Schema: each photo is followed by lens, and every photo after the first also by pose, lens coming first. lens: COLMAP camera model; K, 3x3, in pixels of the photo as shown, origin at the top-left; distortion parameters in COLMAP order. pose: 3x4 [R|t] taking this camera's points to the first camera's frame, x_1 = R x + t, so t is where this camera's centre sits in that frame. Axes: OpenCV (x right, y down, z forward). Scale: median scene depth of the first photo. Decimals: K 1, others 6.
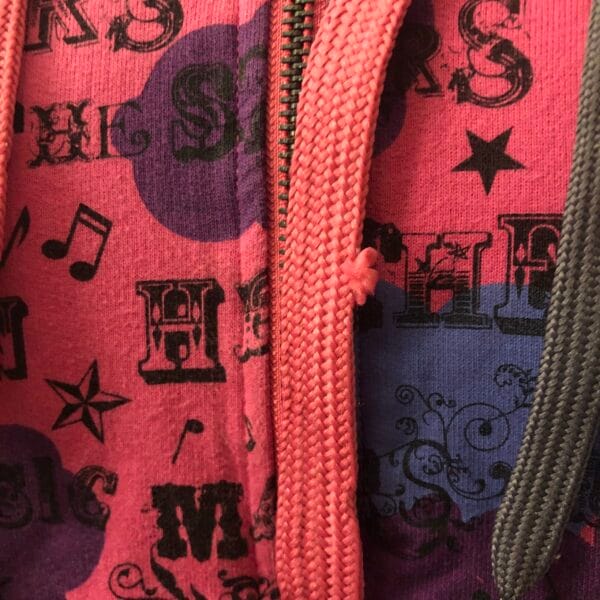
lens RADIAL K [[686.9, 0, 305.4], [0, 686.9, 295.1], [0, 0, 1]] dist [-0.025169, 0.000000]
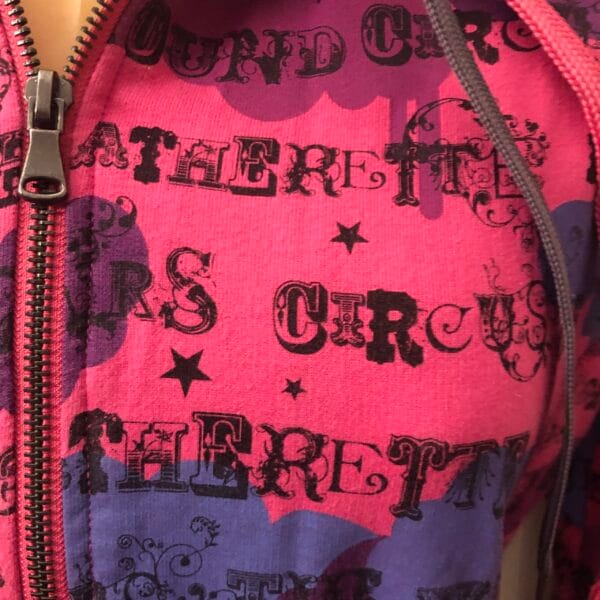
lens RADIAL K [[686.9, 0, 306.4], [0, 686.9, 302.0], [0, 0, 1]] dist [-0.025169, 0.000000]
pose [[0.942433, 0.005433, 0.334351, 0.030803], [-0.008339, 0.999939, 0.007258, -0.331775], [-0.334291, -0.009629, 0.942421, -0.362610]]
